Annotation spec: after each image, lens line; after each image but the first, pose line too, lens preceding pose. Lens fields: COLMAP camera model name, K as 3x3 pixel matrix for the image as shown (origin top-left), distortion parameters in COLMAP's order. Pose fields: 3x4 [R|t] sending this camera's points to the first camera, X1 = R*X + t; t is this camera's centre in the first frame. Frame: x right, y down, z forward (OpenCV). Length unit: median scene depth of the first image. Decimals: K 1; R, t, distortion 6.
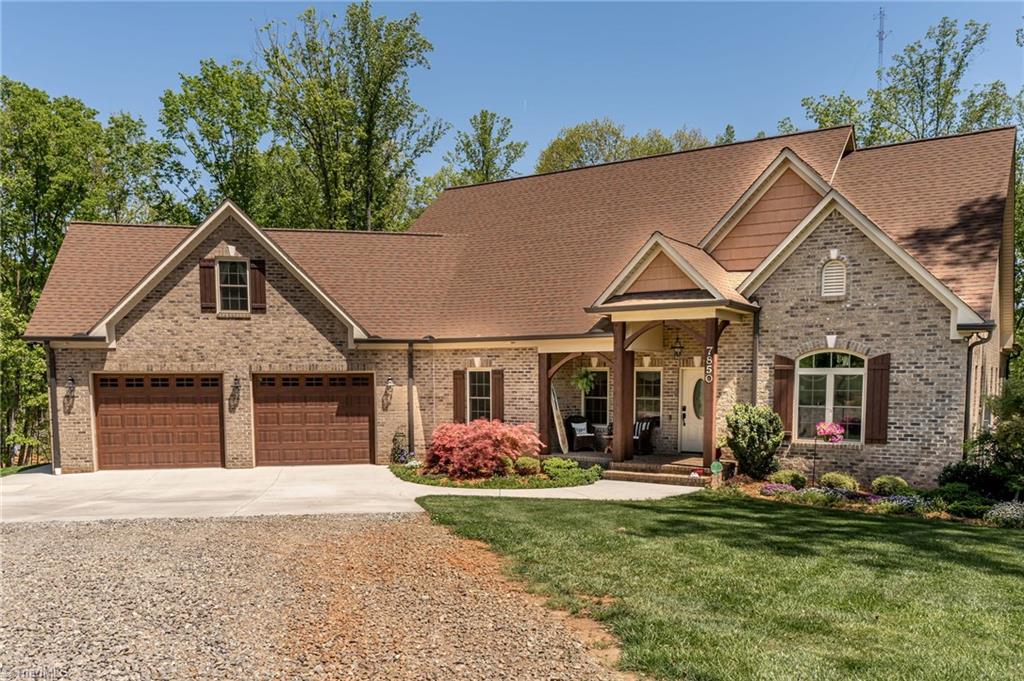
lens RADIAL K [[789.2, 0, 510.5], [0, 789.2, 340.9], [0, 0, 1]] dist [-0.014800, 0.018020]
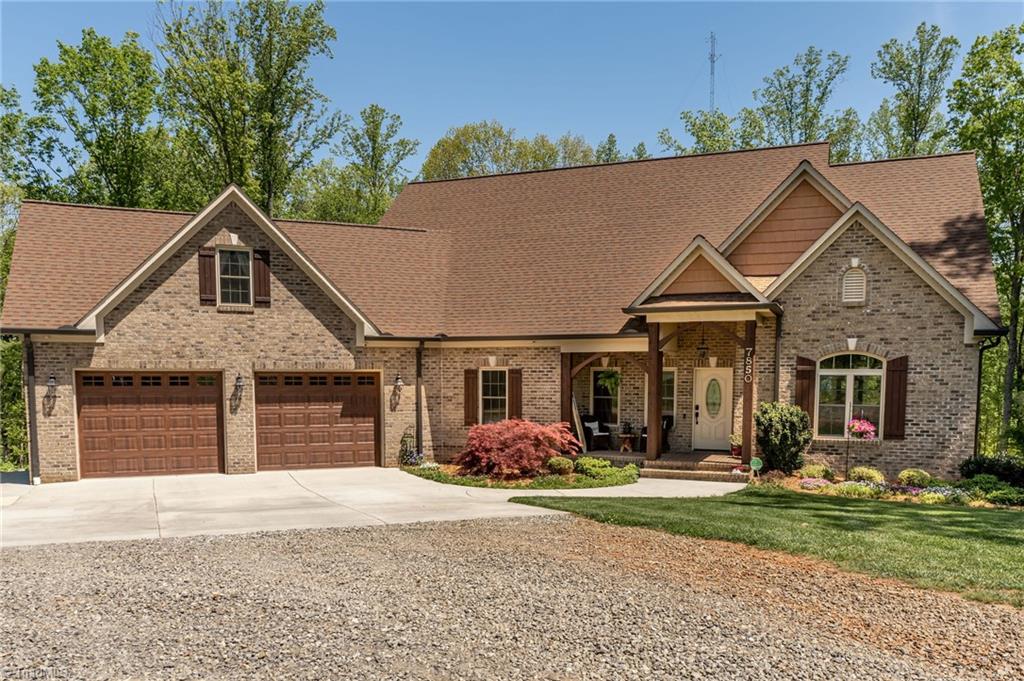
lens RADIAL K [[789.2, 0, 514.1], [0, 789.2, 341.2], [0, 0, 1]] dist [-0.014800, 0.018020]
pose [[0.983260, 0.011776, 0.181825, -0.199988], [-0.011897, 0.999929, -0.000427, 0.002099], [-0.181818, -0.001743, 0.983331, 0.028024]]
